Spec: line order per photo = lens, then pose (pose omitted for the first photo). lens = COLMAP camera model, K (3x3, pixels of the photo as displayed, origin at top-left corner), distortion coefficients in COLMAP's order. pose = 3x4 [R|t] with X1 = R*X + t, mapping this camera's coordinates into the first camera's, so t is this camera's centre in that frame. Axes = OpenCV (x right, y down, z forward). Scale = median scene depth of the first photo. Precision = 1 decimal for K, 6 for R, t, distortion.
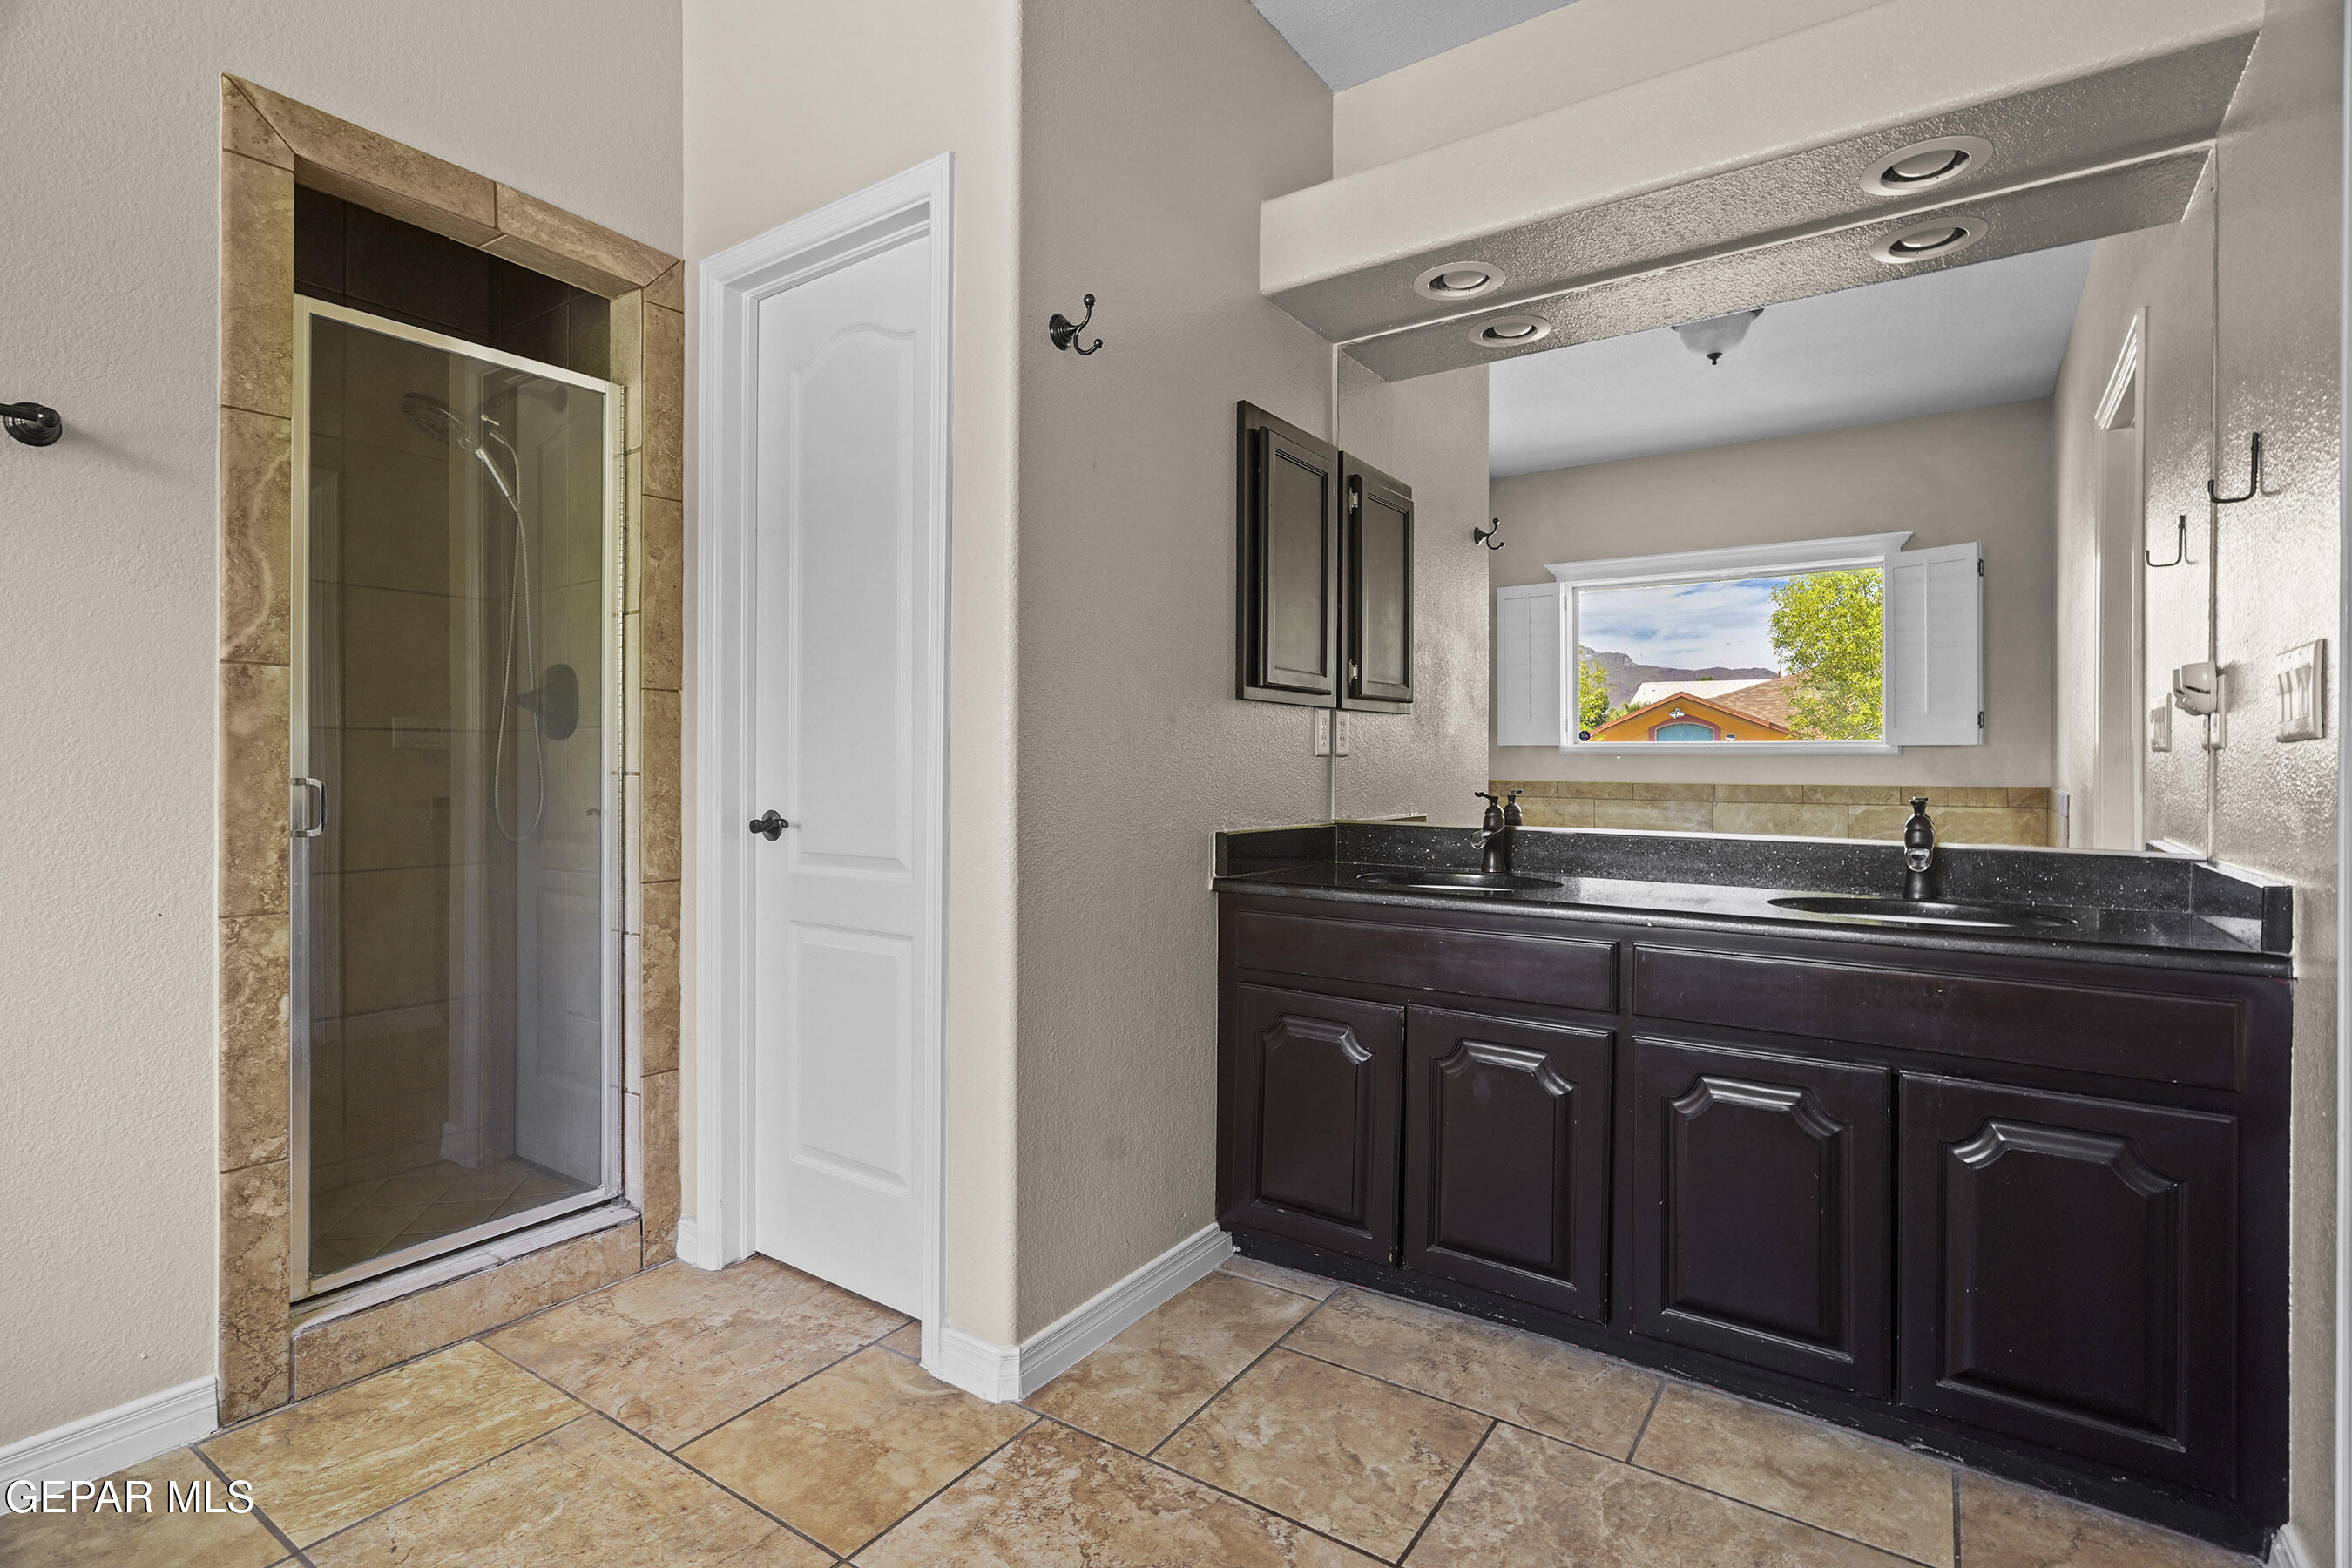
lens RADIAL K [[1132.8, 0, 1151.6], [0, 1132.8, 775.9], [0, 0, 1]] dist [-0.009048, 0.005522]
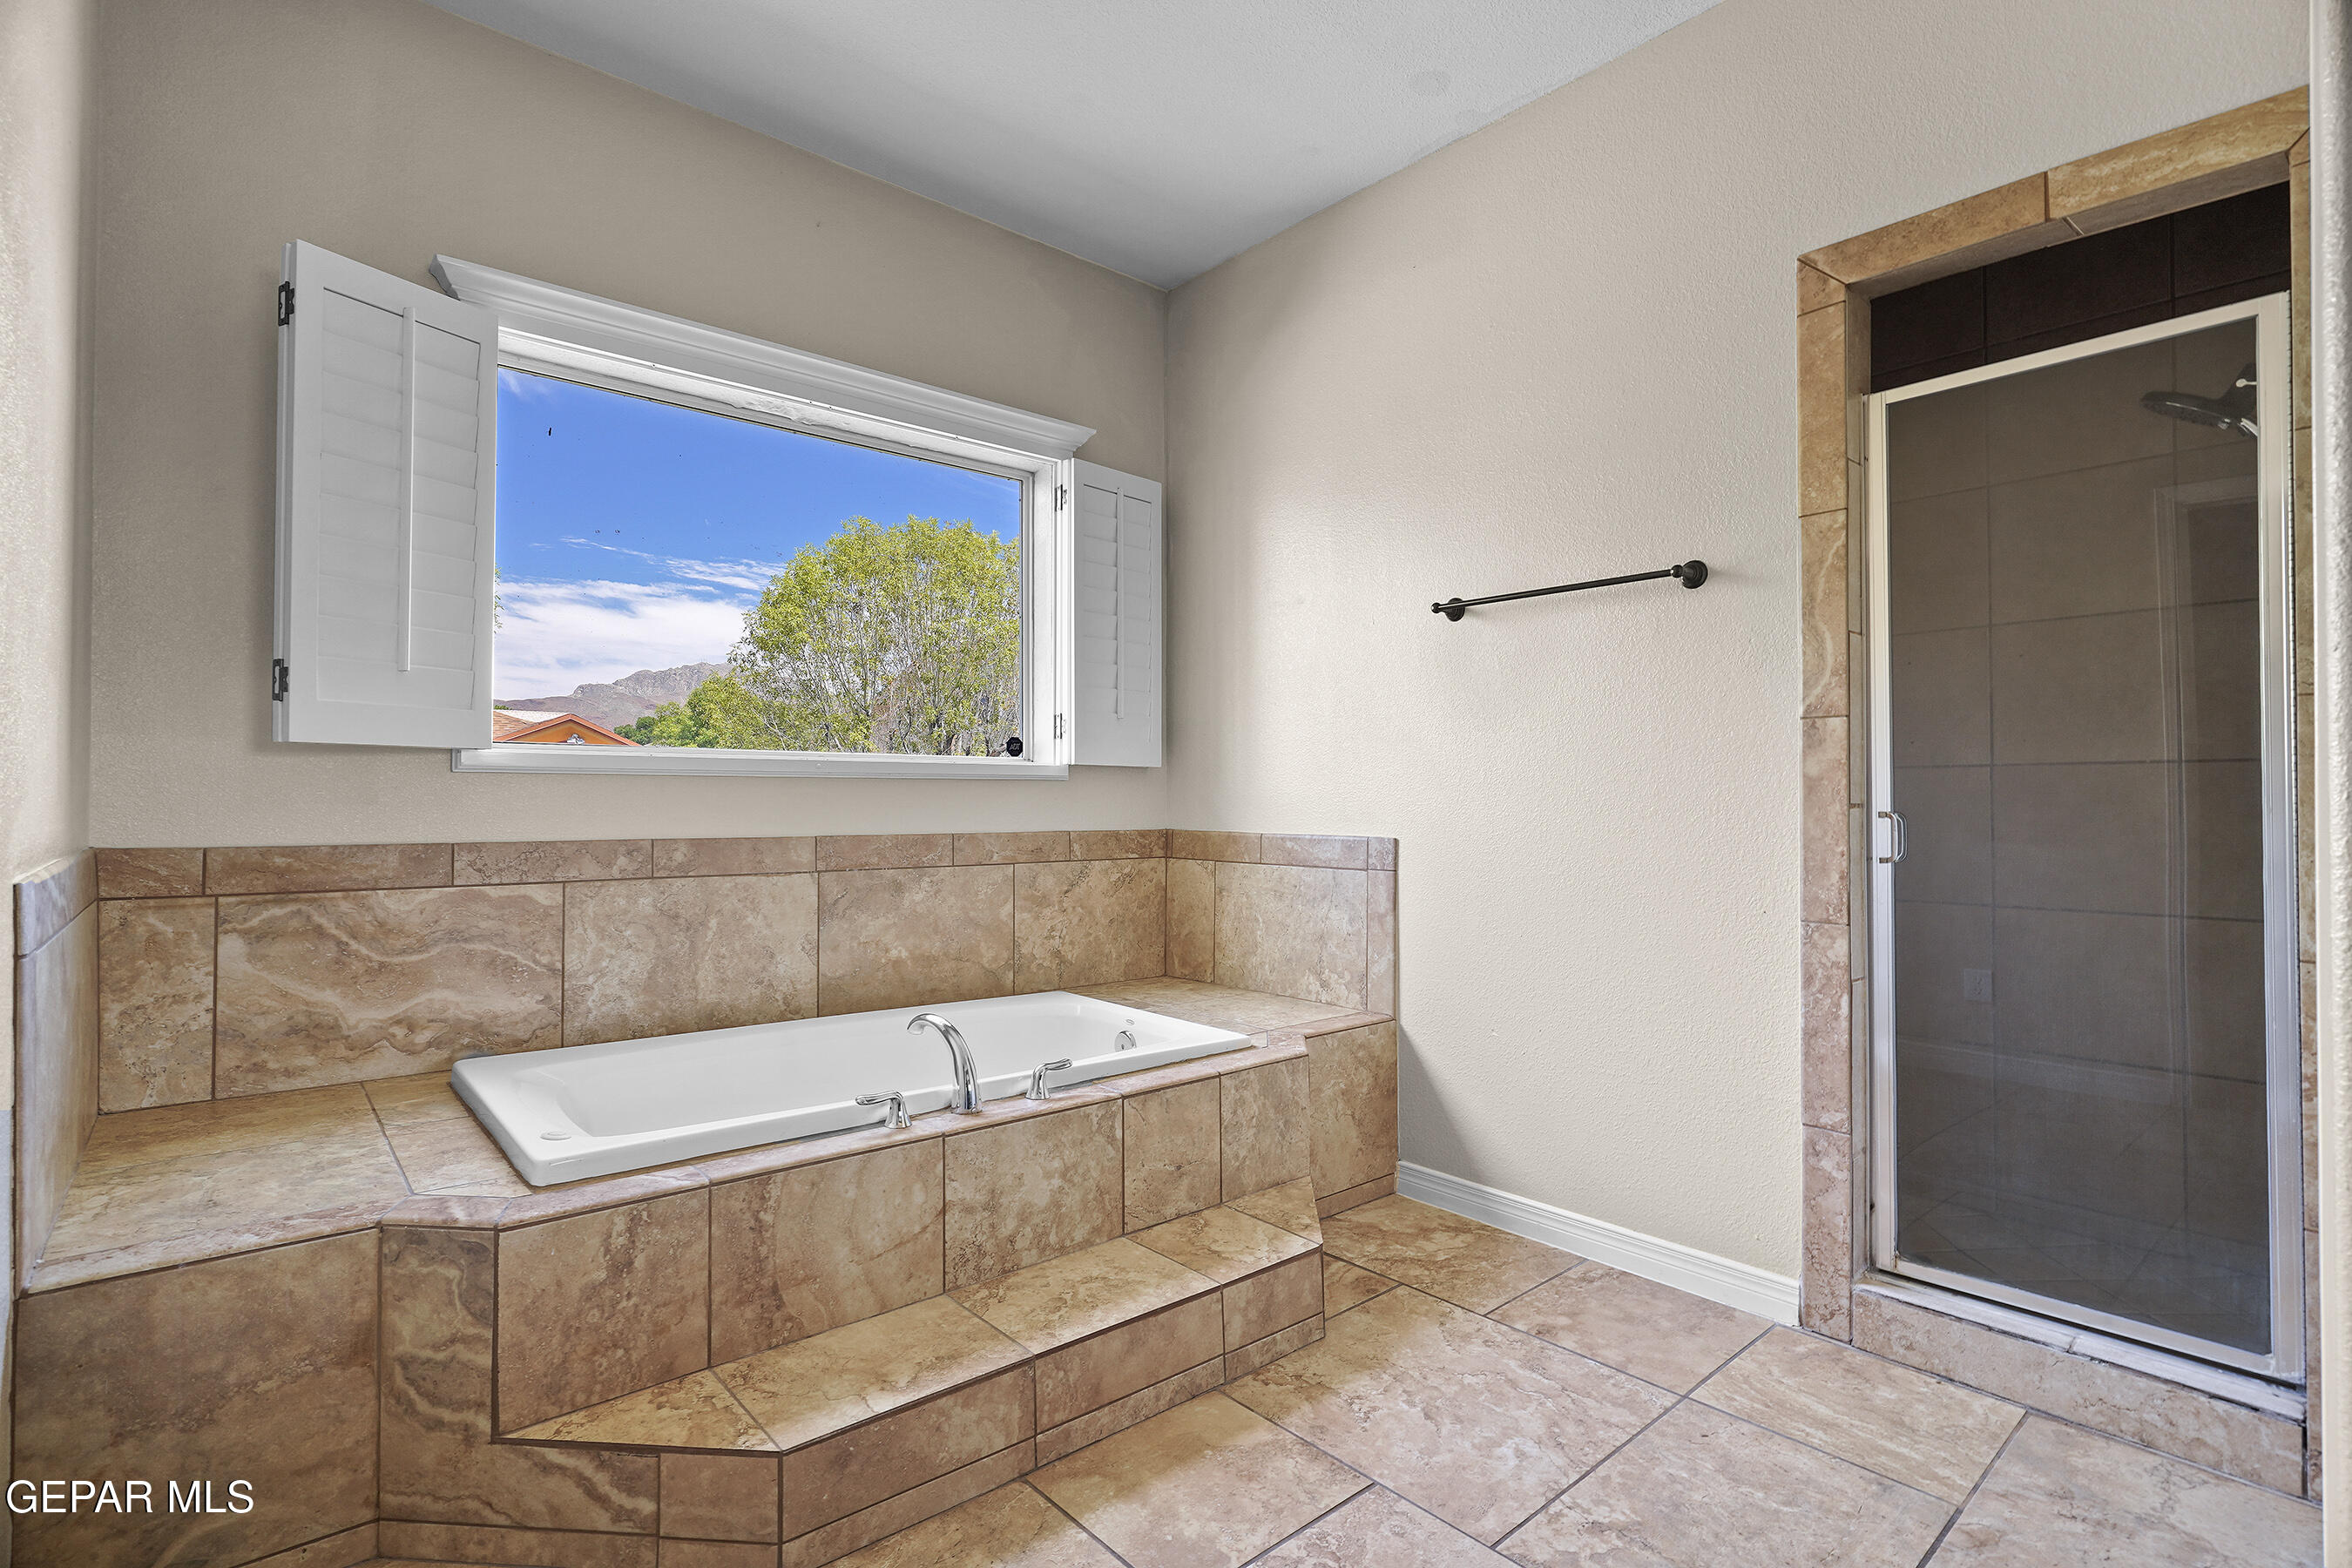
lens RADIAL K [[1132.8, 0, 1156.5], [0, 1132.8, 784.8], [0, 0, 1]] dist [-0.009048, 0.005522]
pose [[-0.256570, -0.012597, -0.966443, 0.571869], [-0.006511, 0.999915, -0.011305, -0.007682], [0.966504, 0.003392, -0.256630, 0.613552]]
